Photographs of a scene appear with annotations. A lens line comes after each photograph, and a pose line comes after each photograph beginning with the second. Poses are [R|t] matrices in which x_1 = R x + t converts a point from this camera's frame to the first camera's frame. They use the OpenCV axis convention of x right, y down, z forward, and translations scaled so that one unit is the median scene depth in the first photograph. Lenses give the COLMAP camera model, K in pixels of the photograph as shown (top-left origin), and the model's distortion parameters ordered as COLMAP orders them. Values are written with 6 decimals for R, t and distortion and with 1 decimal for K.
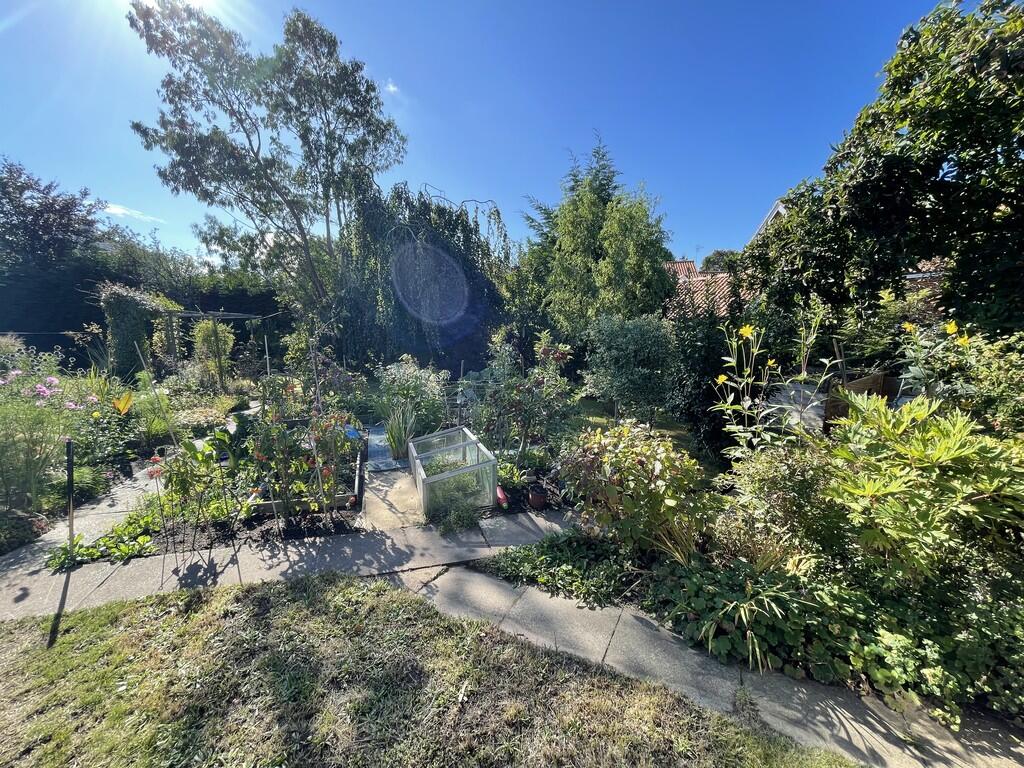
lens RADIAL K [[412.7, 0, 513.4], [0, 412.7, 388.4], [0, 0, 1]] dist [-0.002341, 0.000081]
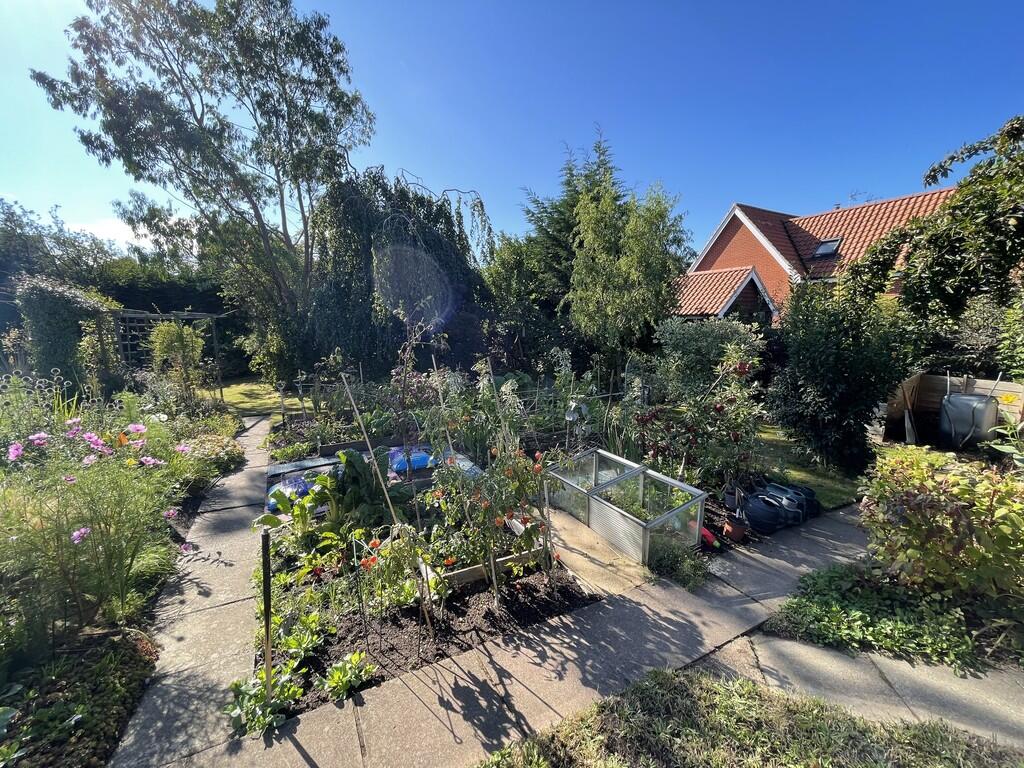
lens RADIAL K [[419.0, 0, 514.5], [0, 419.0, 382.1], [0, 0, 1]] dist [0.015123, -0.007795]
pose [[0.985826, -0.028449, 0.165343, -0.145198], [0.029096, 0.999575, -0.001491, -0.017690], [-0.165231, 0.006281, 0.986235, 0.046786]]
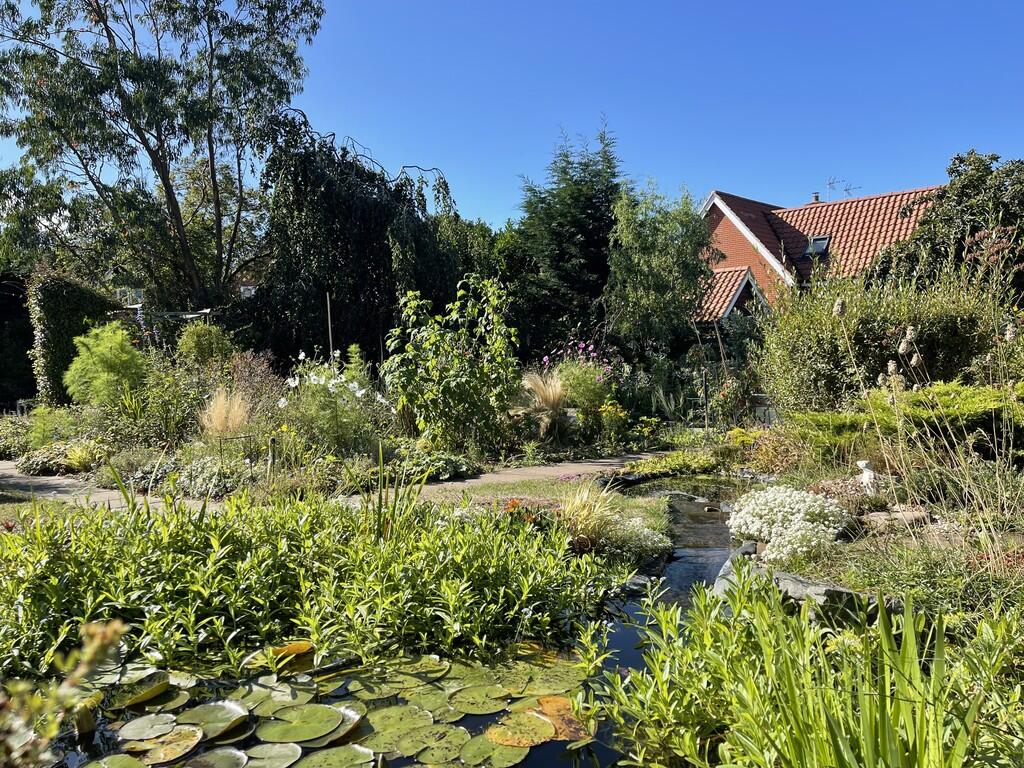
lens RADIAL K [[805.6, 0, 512.0], [0, 805.6, 384.0], [0, 0, 1]] dist [0.049423, -0.000772]
pose [[0.892937, -0.037088, 0.448651, -0.654750], [0.088426, 0.991636, -0.094018, 0.087183], [-0.441411, 0.123624, 0.888748, -0.339009]]
